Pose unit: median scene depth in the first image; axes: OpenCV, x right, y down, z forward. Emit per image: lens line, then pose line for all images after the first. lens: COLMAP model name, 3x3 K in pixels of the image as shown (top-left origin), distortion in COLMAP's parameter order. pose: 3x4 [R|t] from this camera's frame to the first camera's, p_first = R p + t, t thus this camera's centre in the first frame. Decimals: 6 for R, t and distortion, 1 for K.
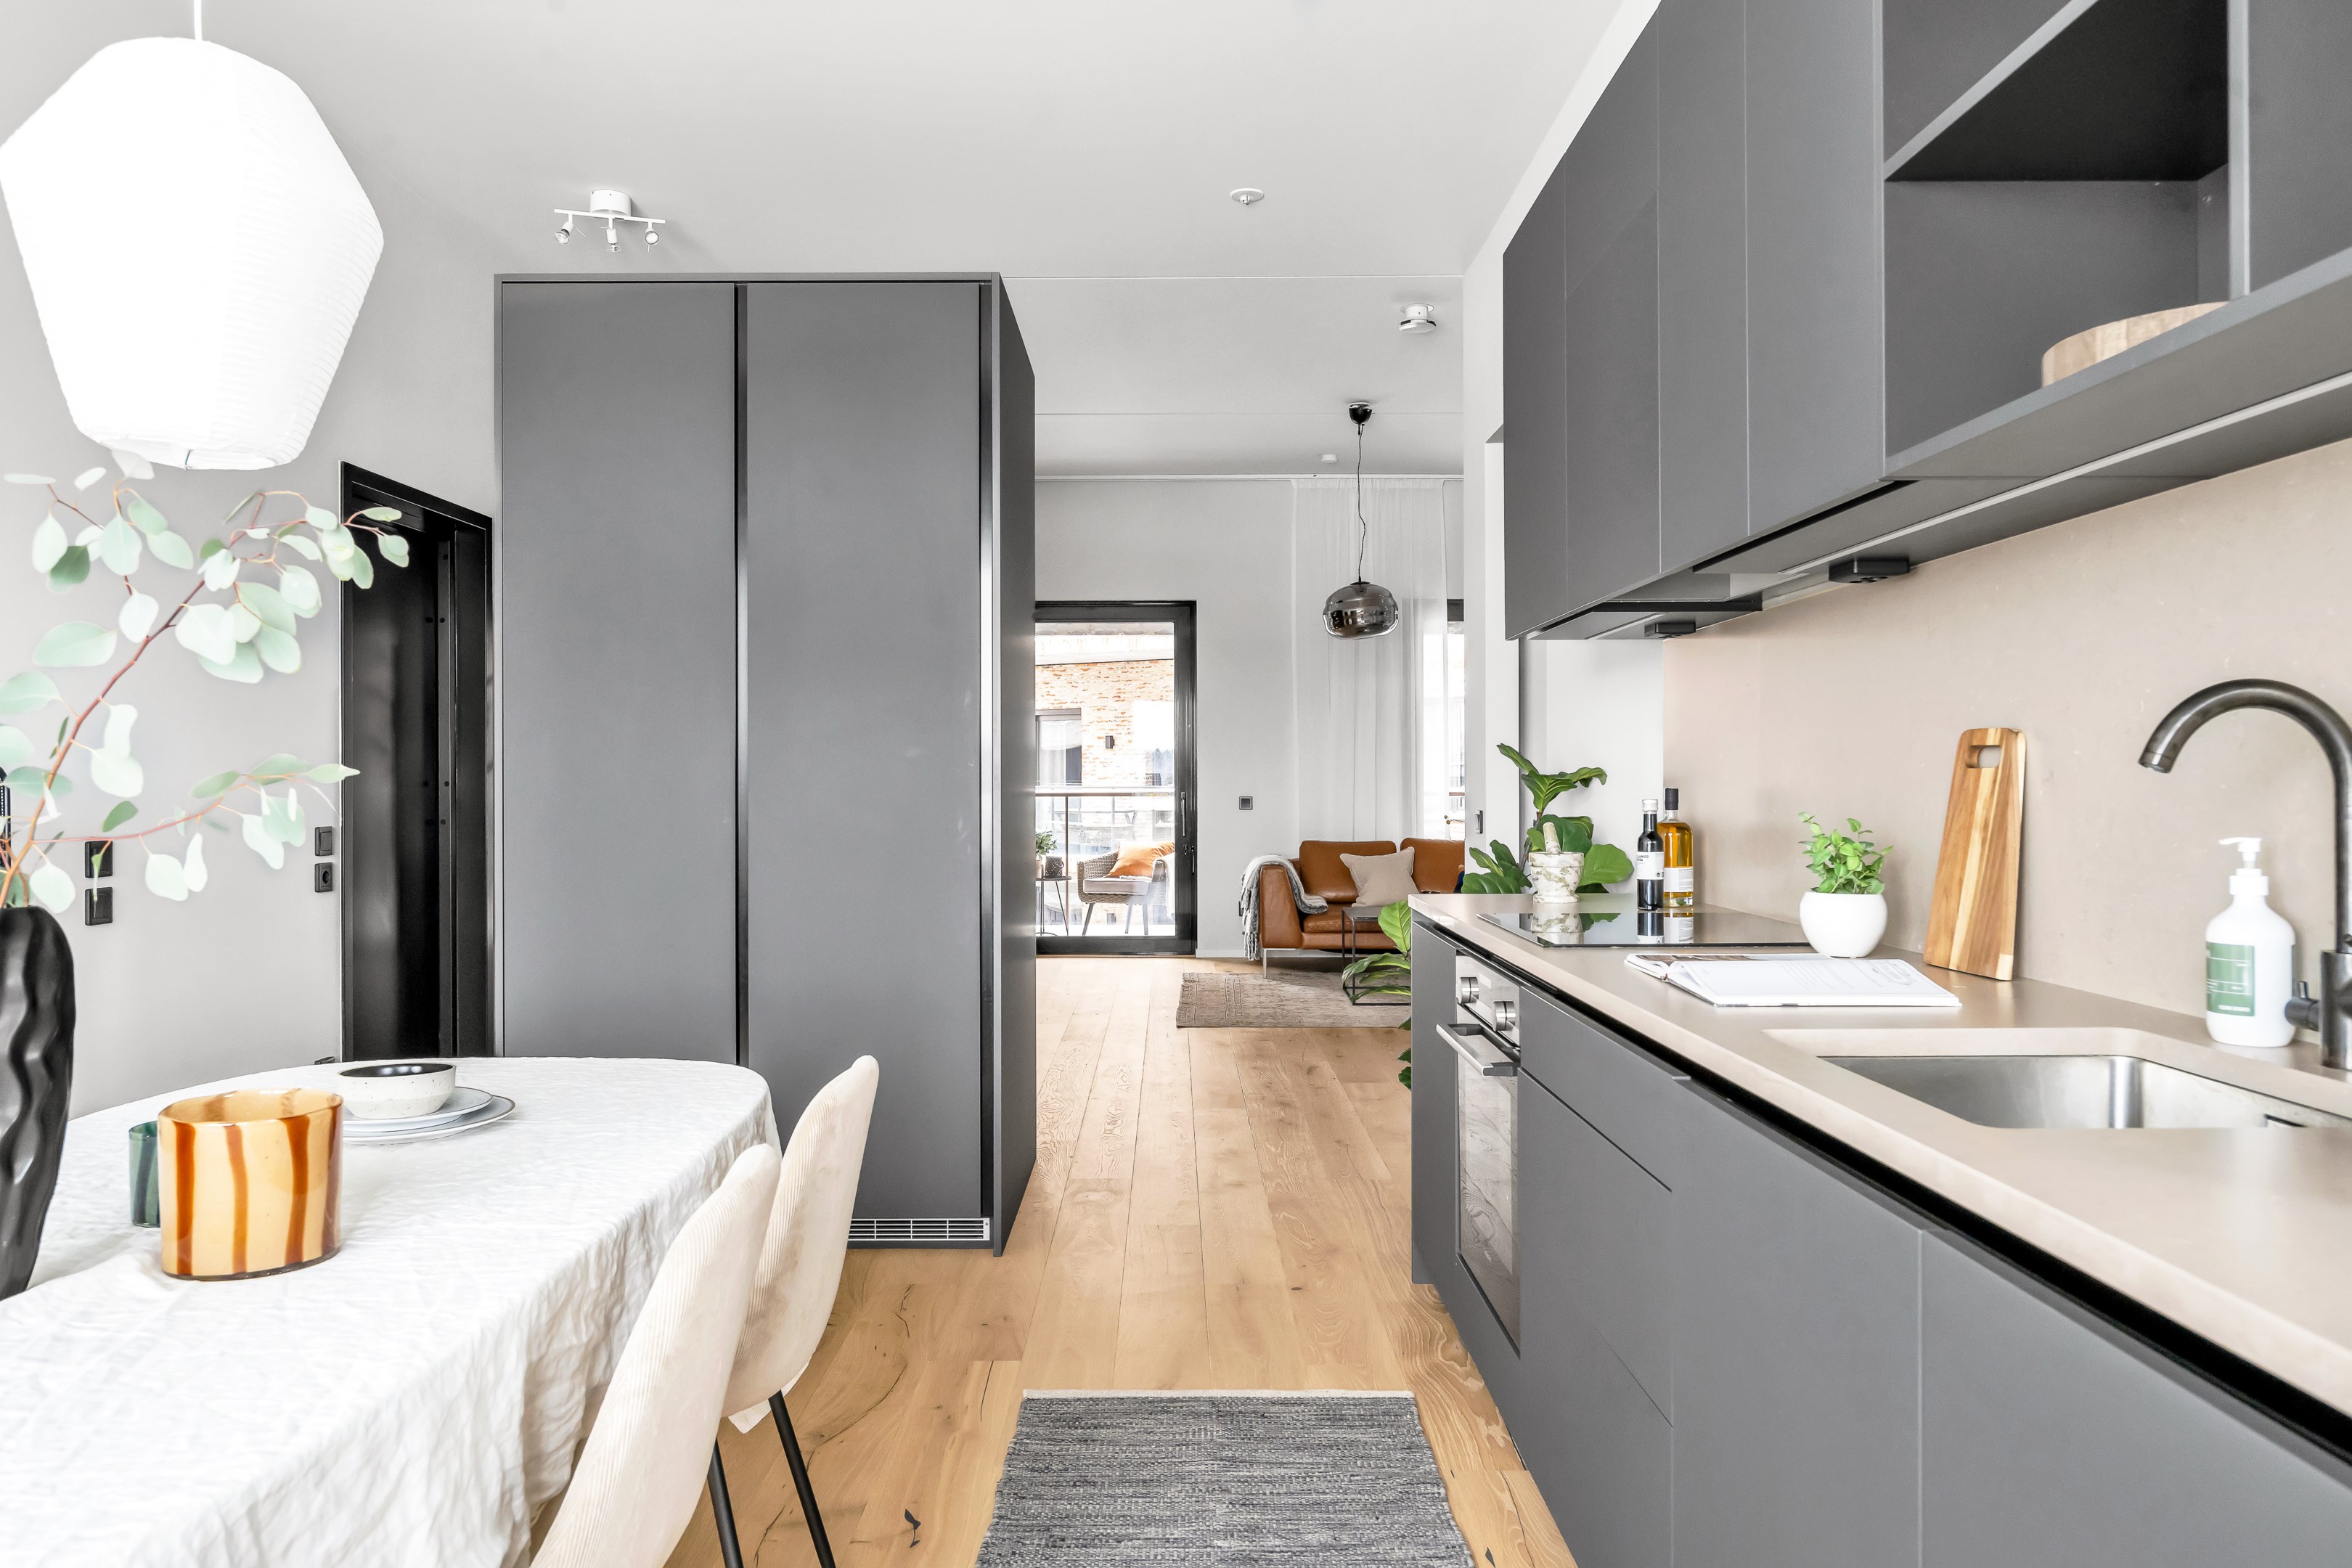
lens RADIAL K [[1626.3, 0, 1170.6], [0, 1626.3, 783.8], [0, 0, 1]] dist [-0.010605, 0.001990]
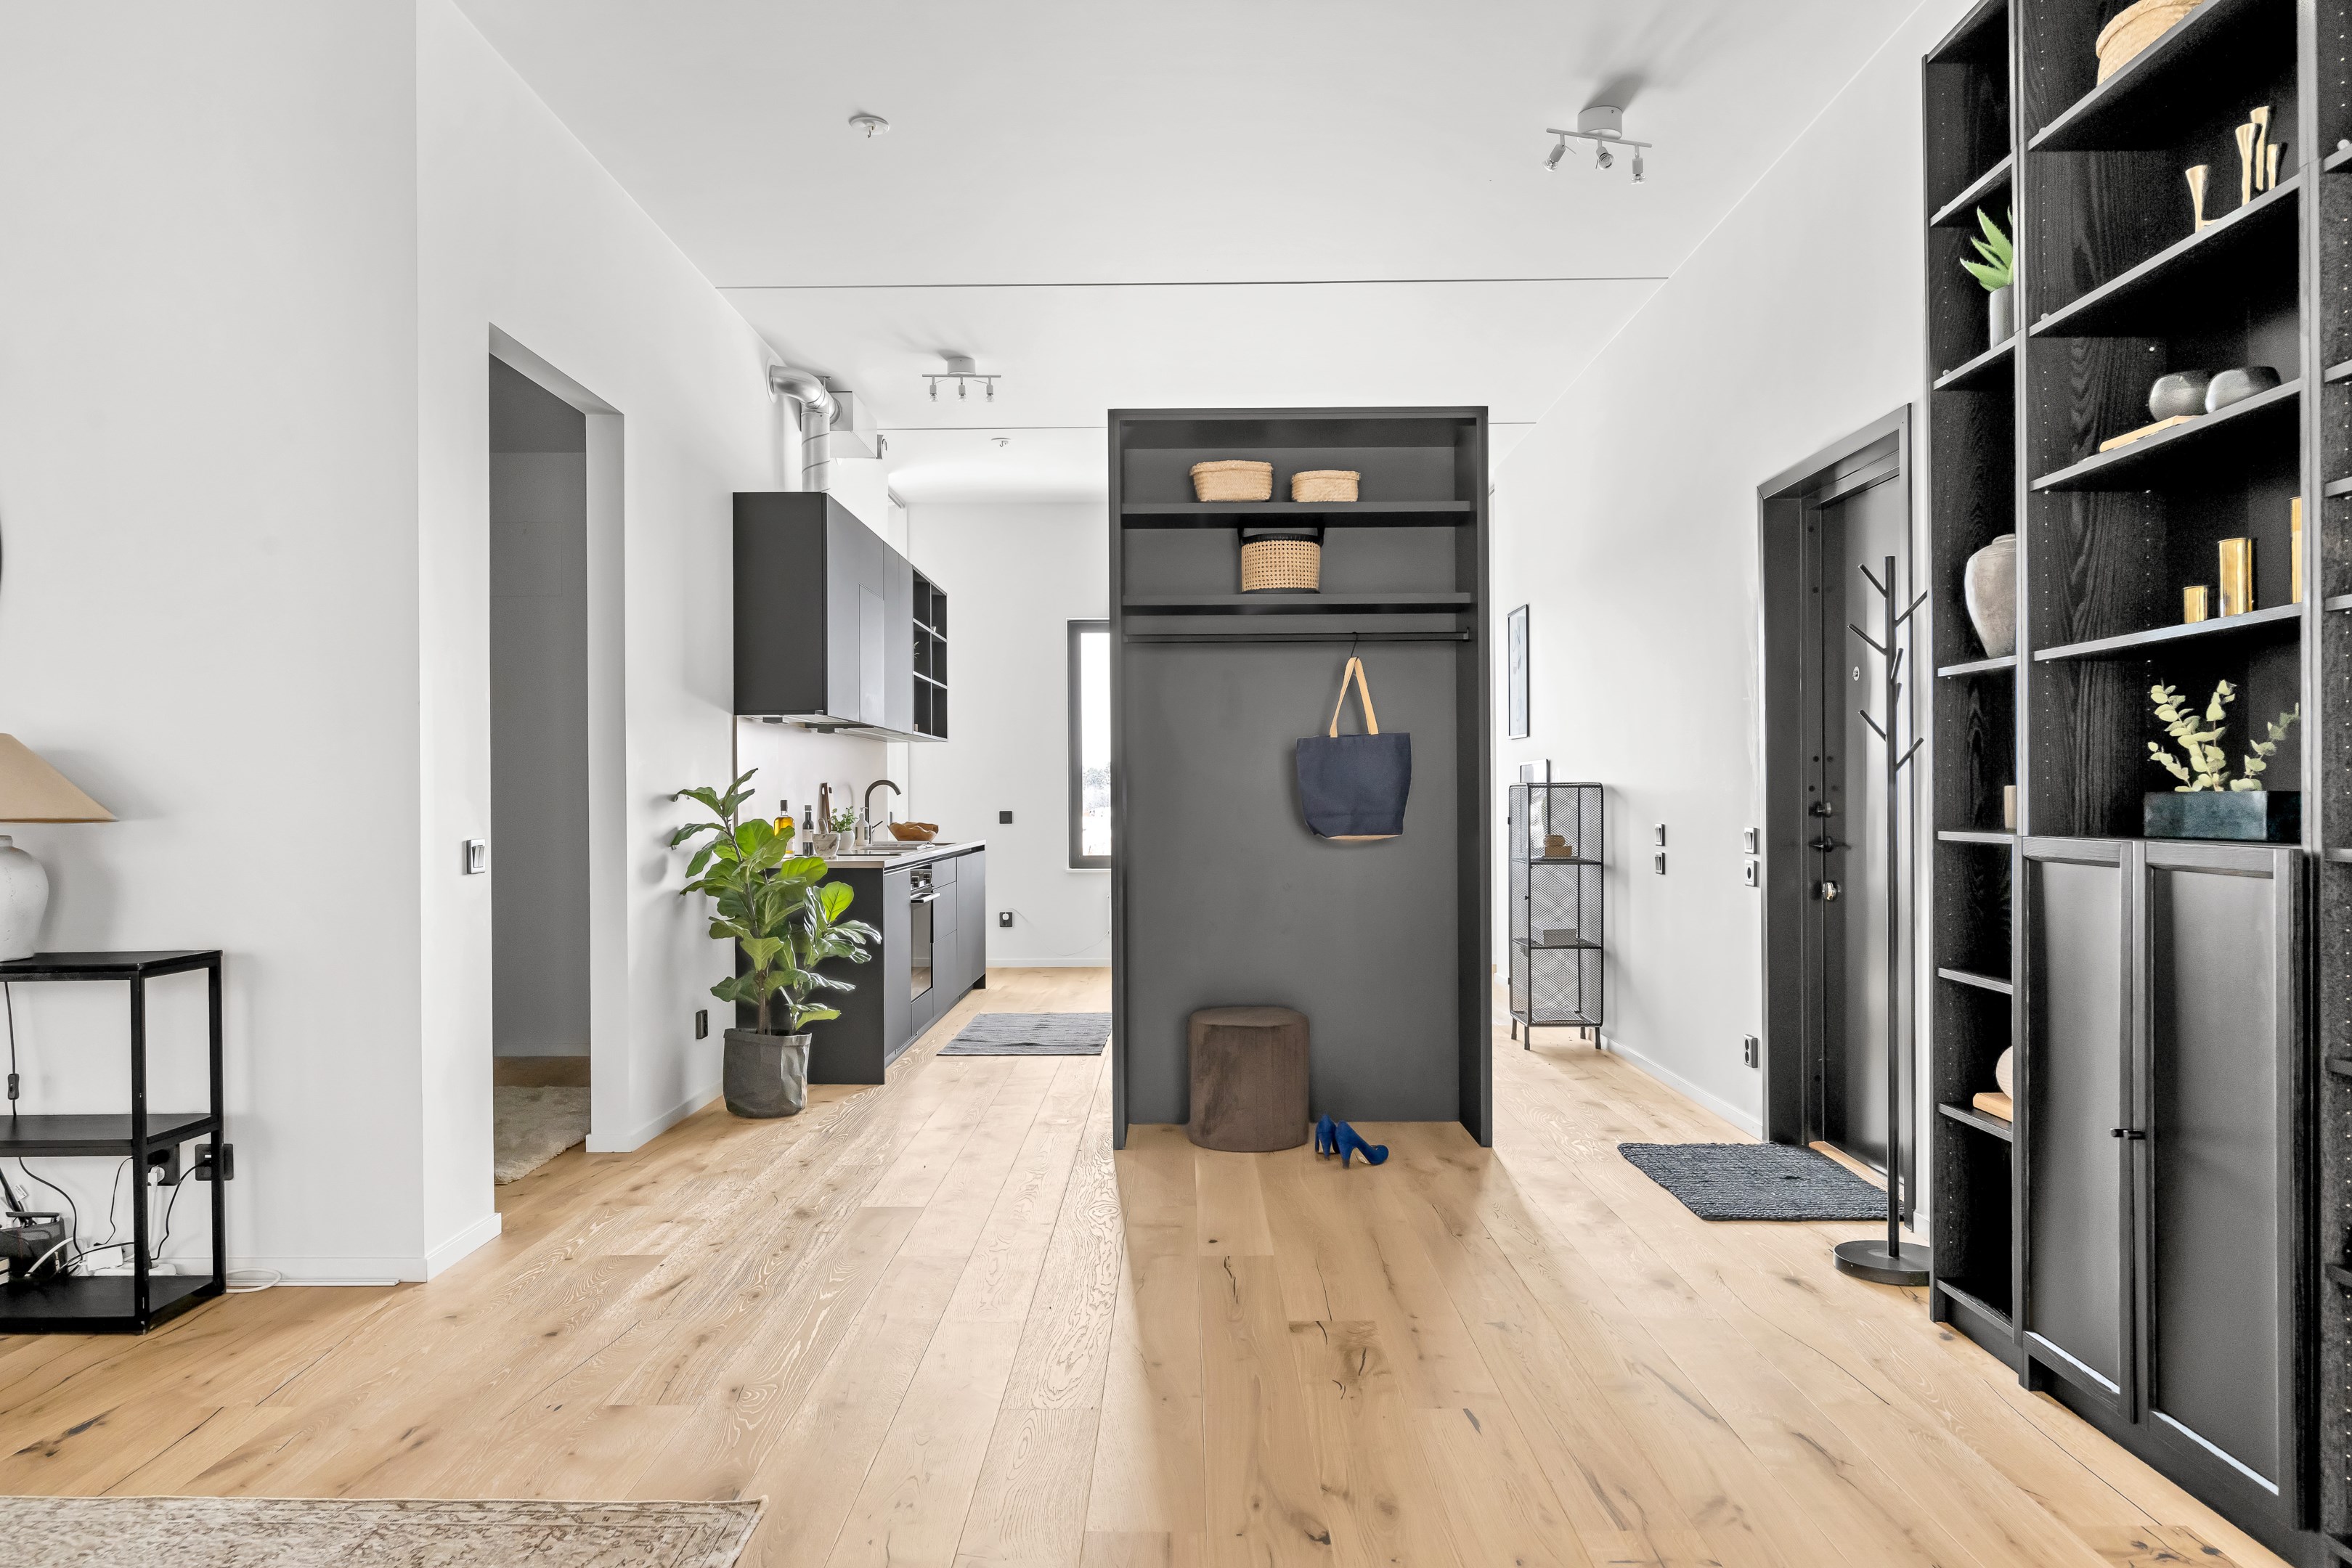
lens RADIAL K [[1607.7, 0, 1184.8], [0, 1607.7, 807.8], [0, 0, 1]] dist [-0.011956, 0.005499]
pose [[-0.999964, 0.008238, -0.001823, -0.114637], [0.008225, 0.999941, 0.007057, 0.001576], [0.001881, 0.007041, -0.999973, 1.807160]]
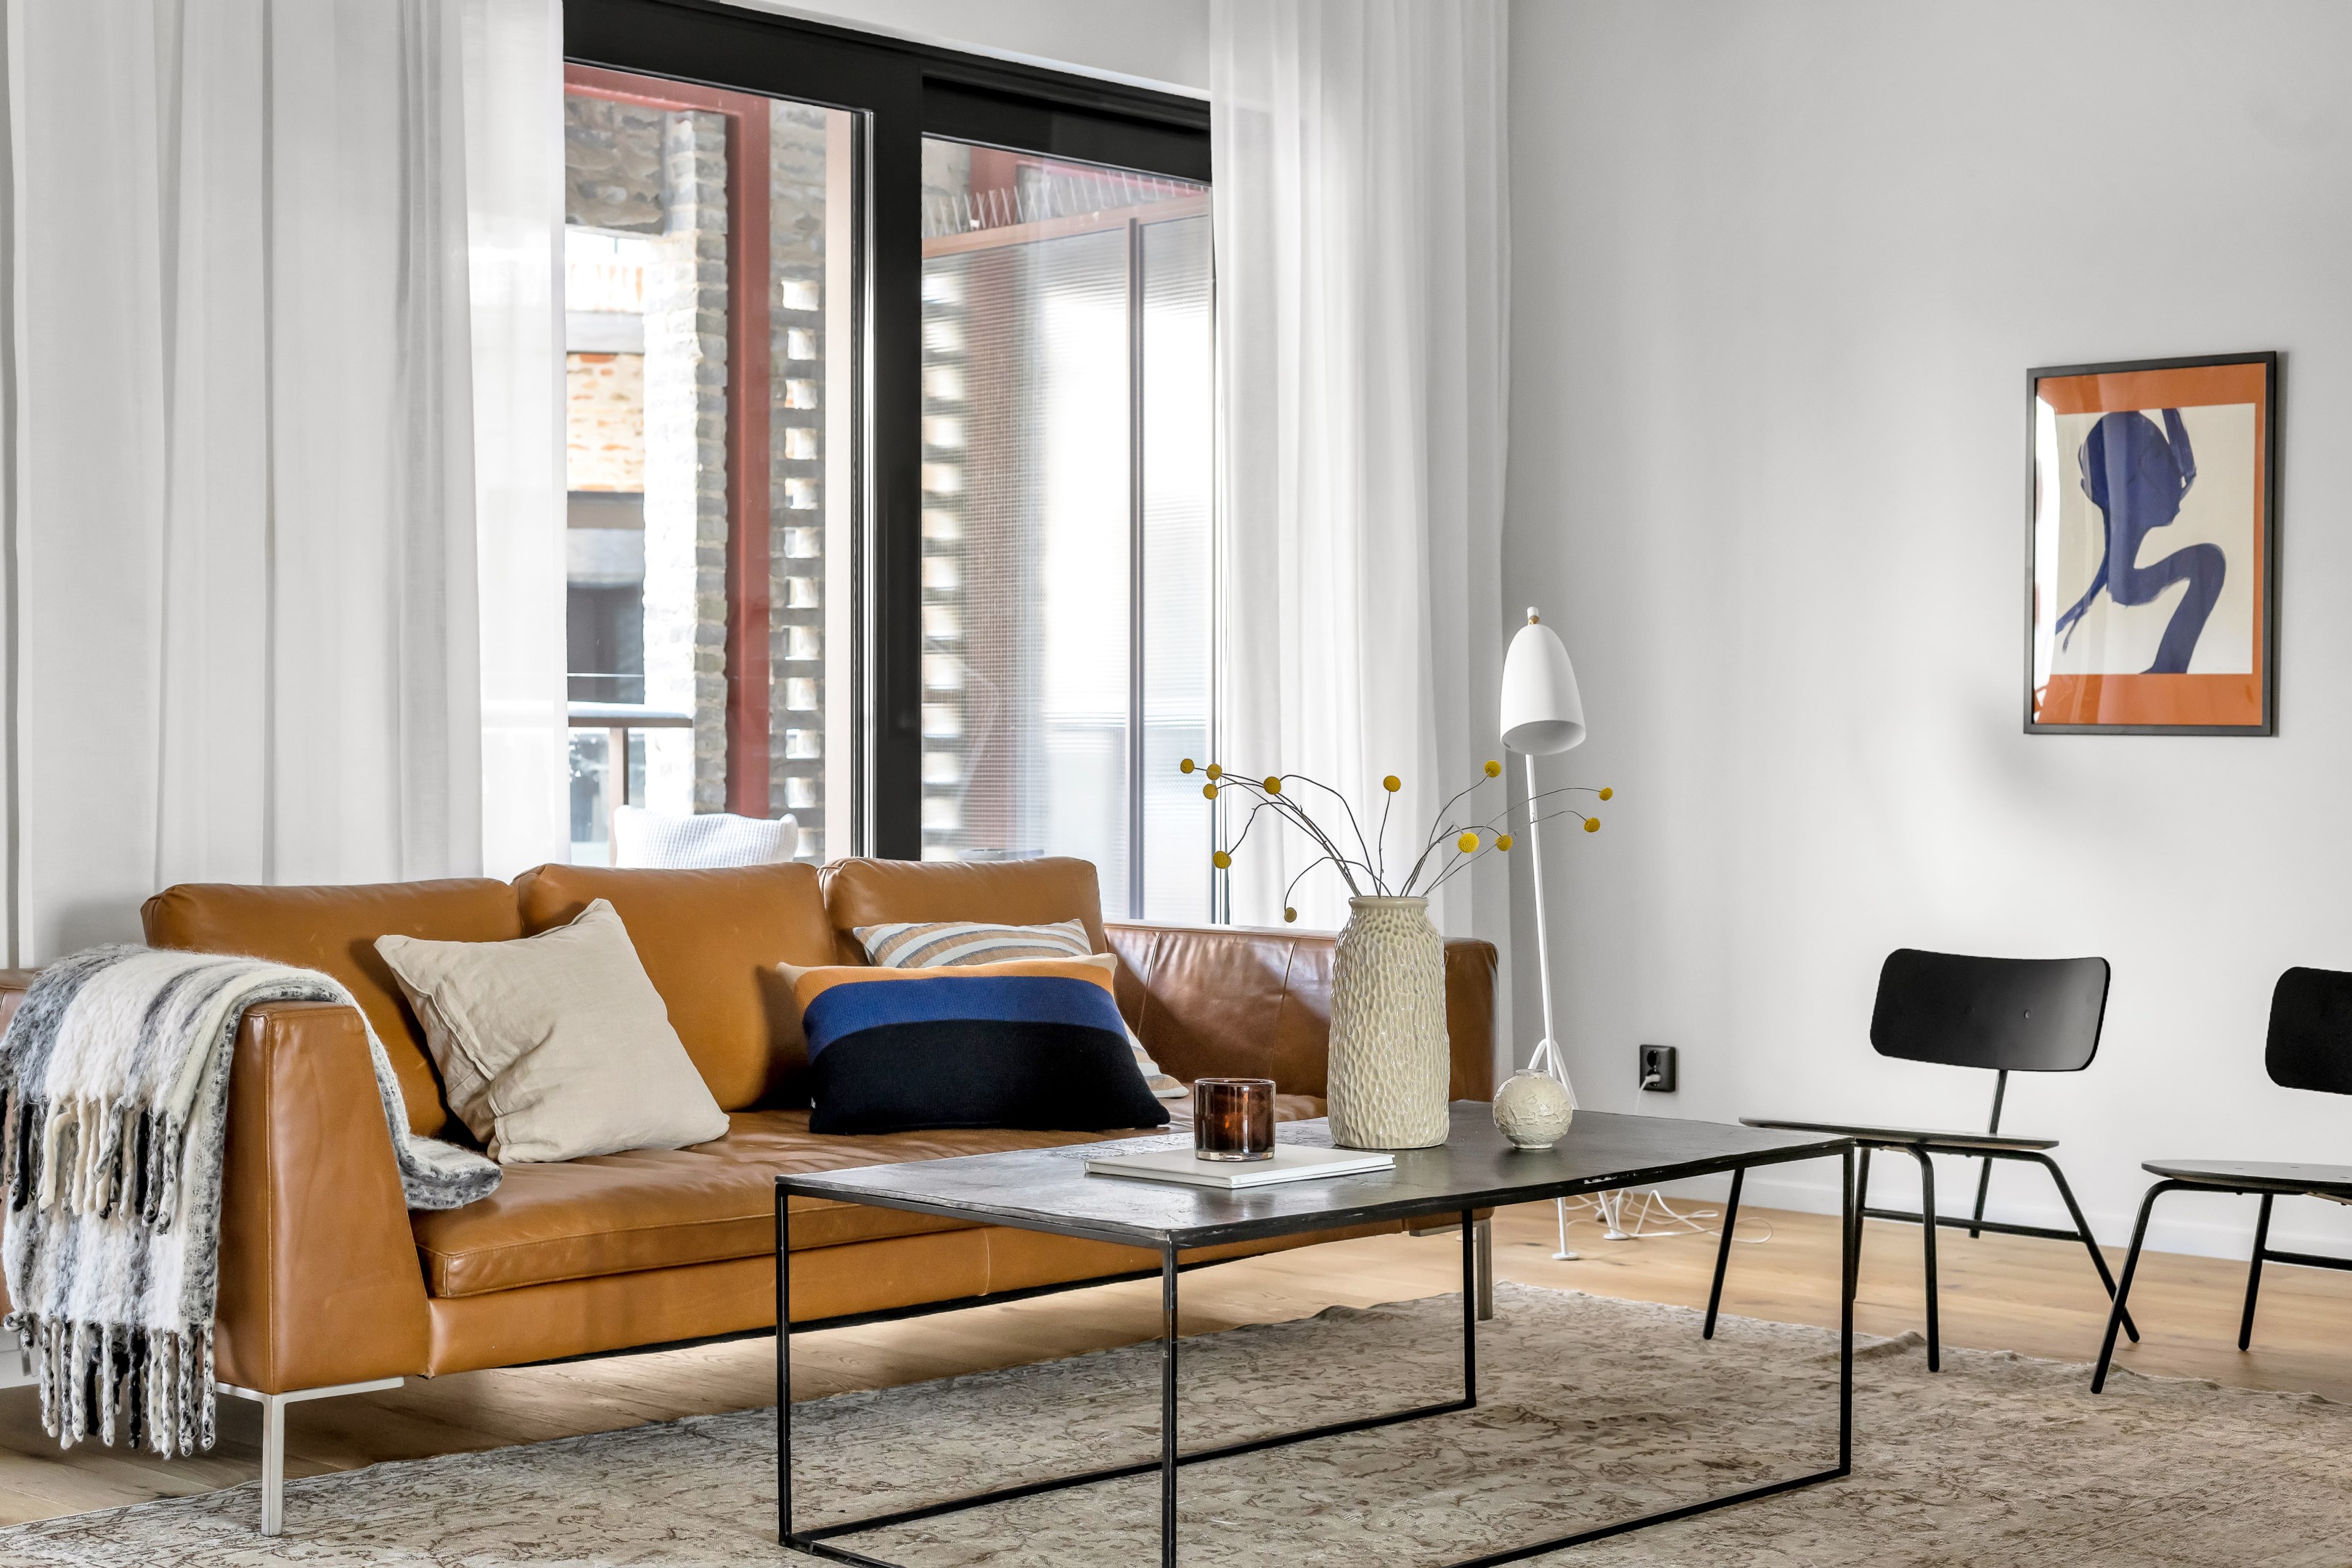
lens RADIAL K [[3435.6, 0, 1176.0], [0, 3435.6, 784.0], [0, 0, 1]] dist [-0.000351, 0.016770]
pose [[0.693791, -0.001855, 0.720174, -0.305597], [-0.003517, 0.999976, 0.005963, 0.032077], [-0.720168, -0.006670, 0.693768, 1.021591]]
